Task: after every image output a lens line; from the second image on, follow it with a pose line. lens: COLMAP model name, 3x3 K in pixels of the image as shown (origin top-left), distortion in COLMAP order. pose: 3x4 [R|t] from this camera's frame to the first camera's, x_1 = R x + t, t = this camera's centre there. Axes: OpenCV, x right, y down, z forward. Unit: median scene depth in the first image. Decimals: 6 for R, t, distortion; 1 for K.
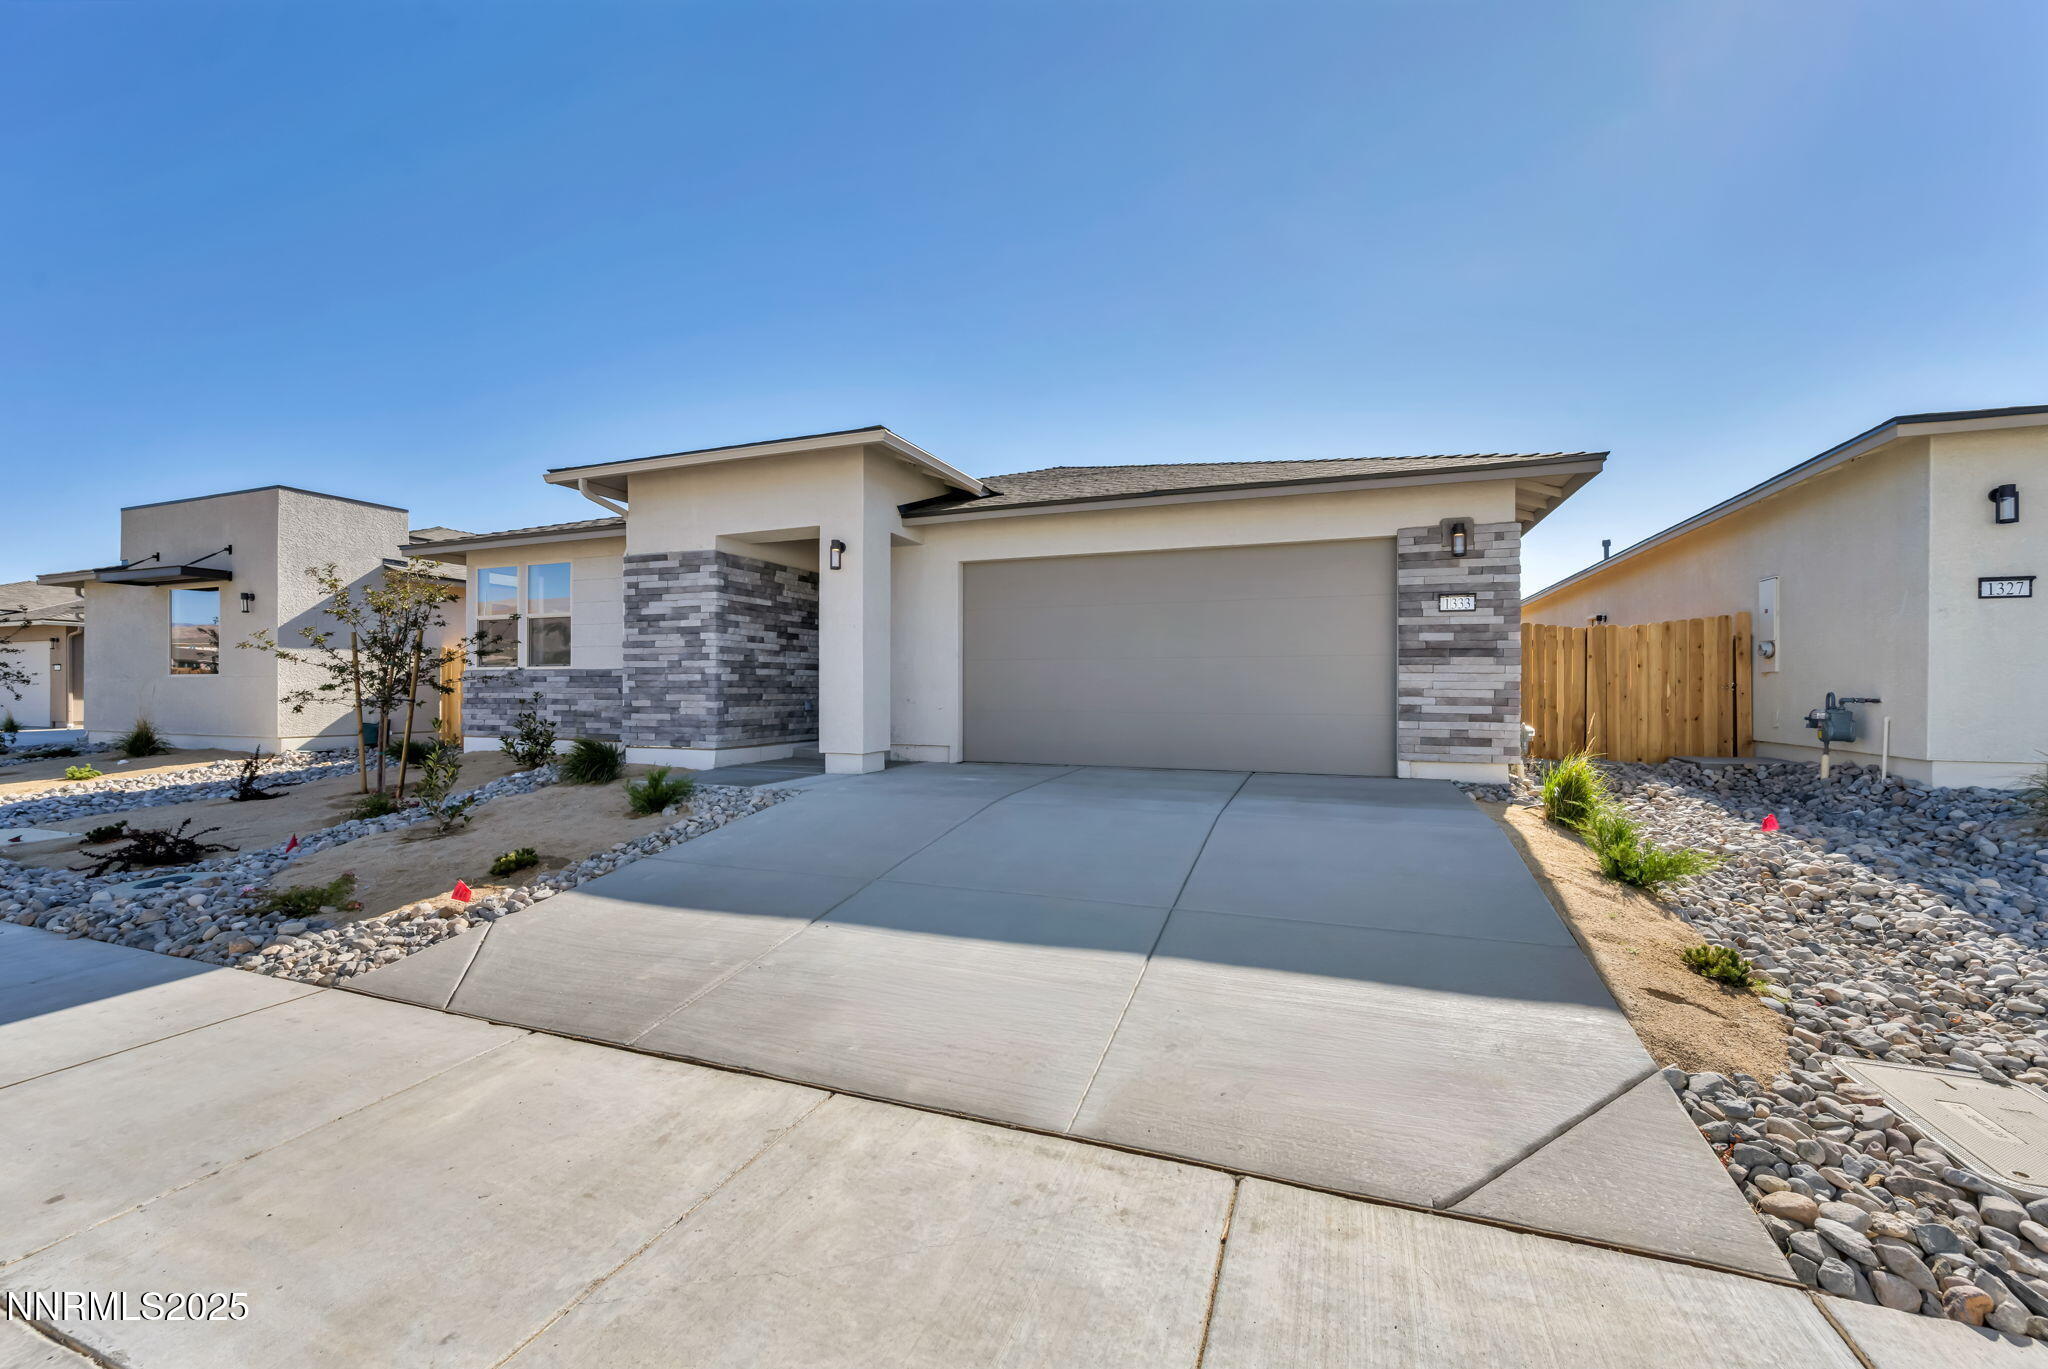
lens RADIAL K [[819.5, 0, 1024.0], [0, 819.5, 684.5], [0, 0, 1]] dist [-0.000319, -0.000093]
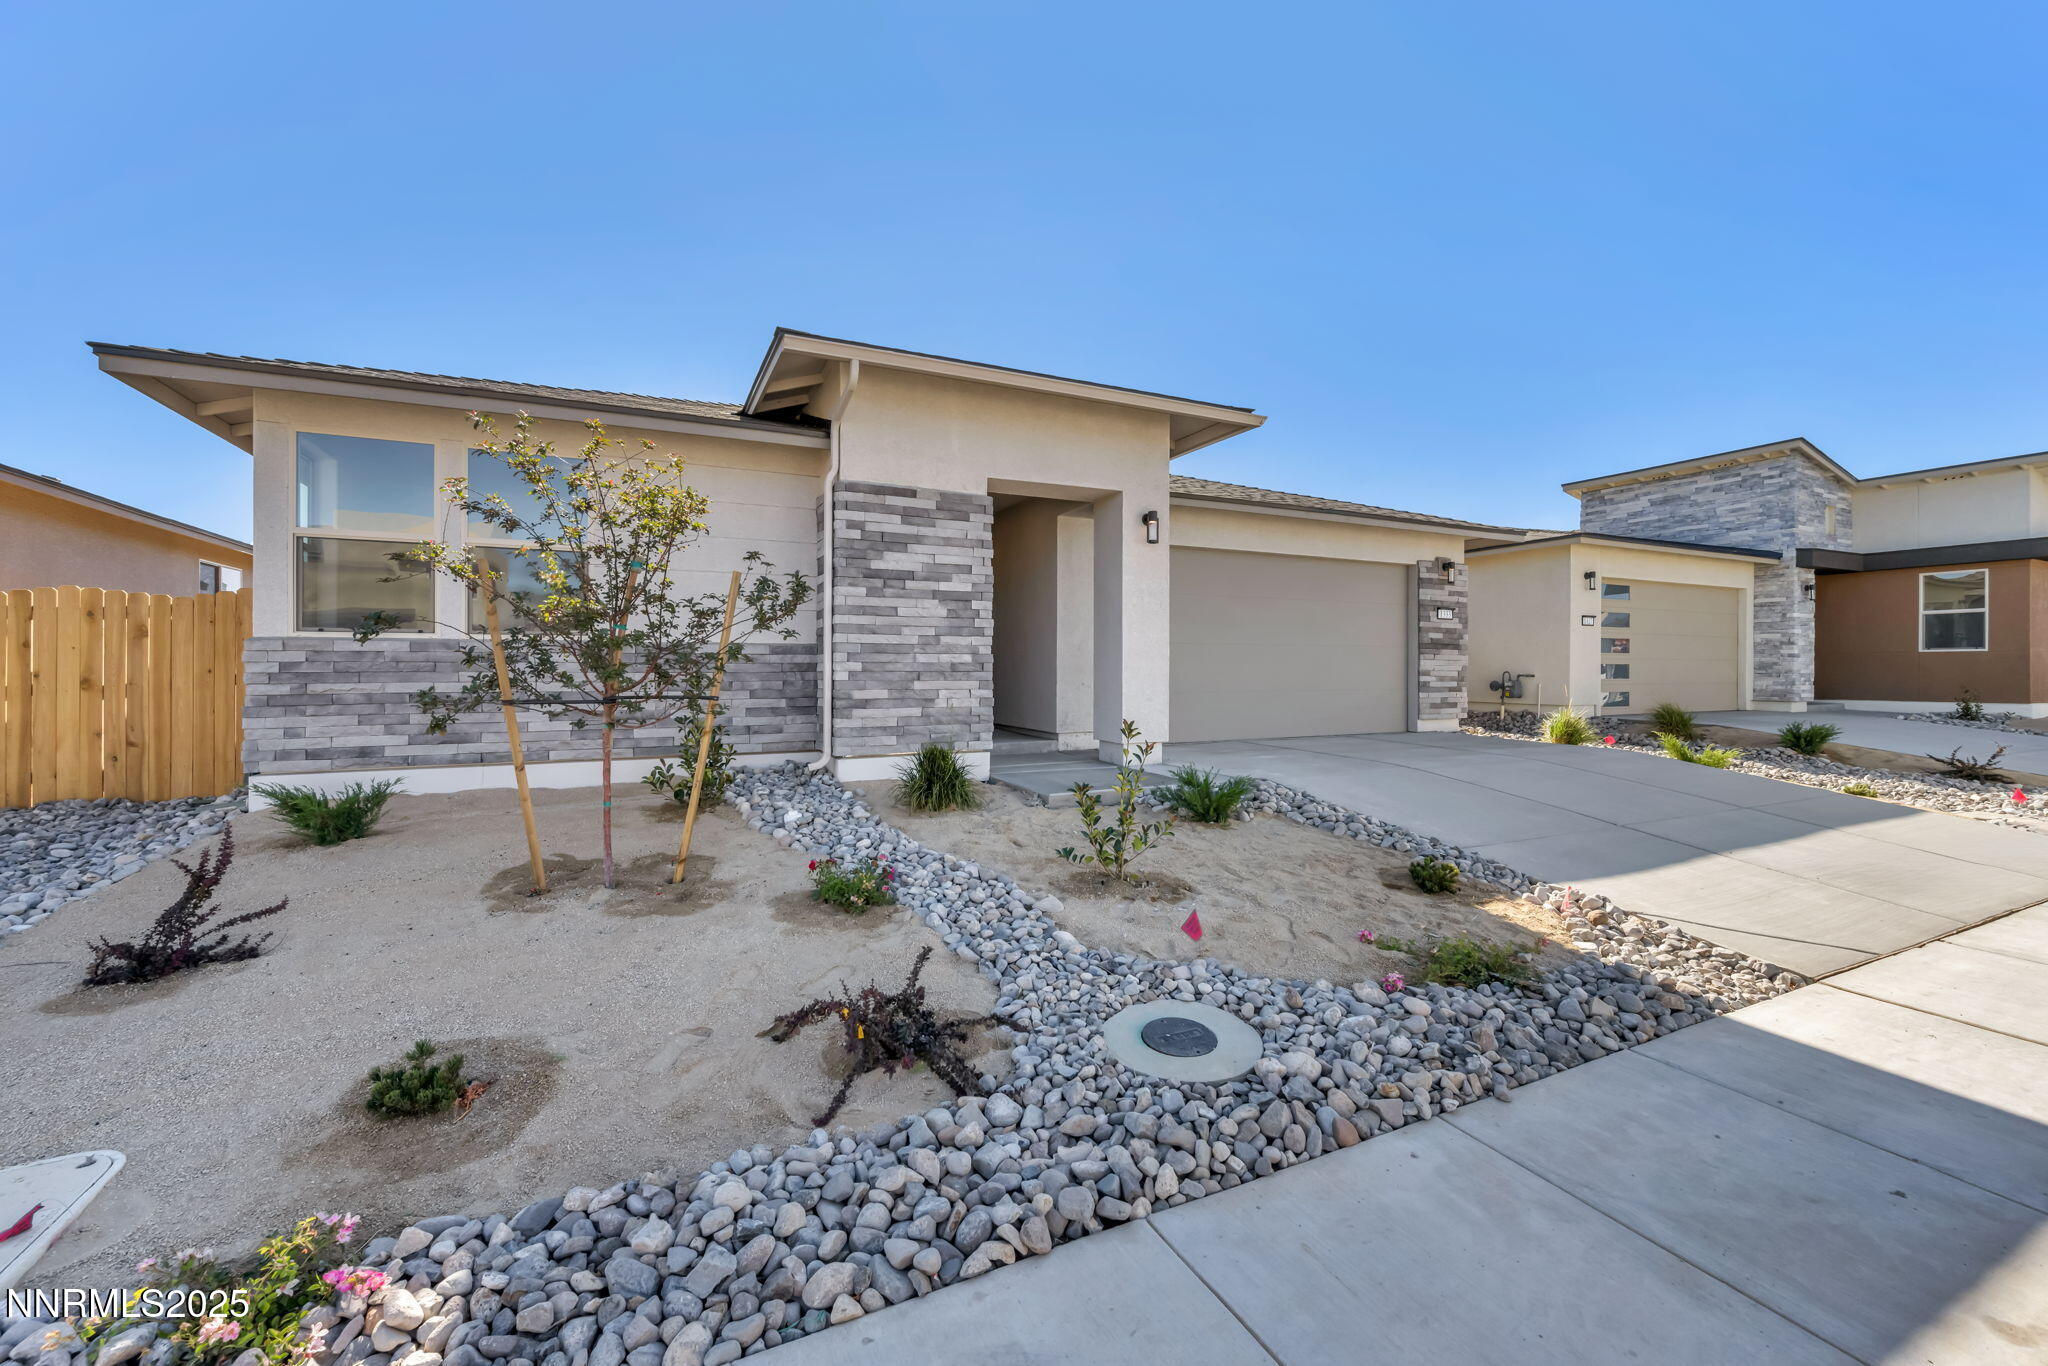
lens RADIAL K [[827.5, 0, 1031.6], [0, 827.5, 666.1], [0, 0, 1]] dist [0.001338, -0.000075]
pose [[0.682083, 0.000262, 0.731274, -0.918944], [-0.002748, 0.999994, 0.002205, -0.003392], [-0.731269, -0.003513, 0.682080, 0.426241]]
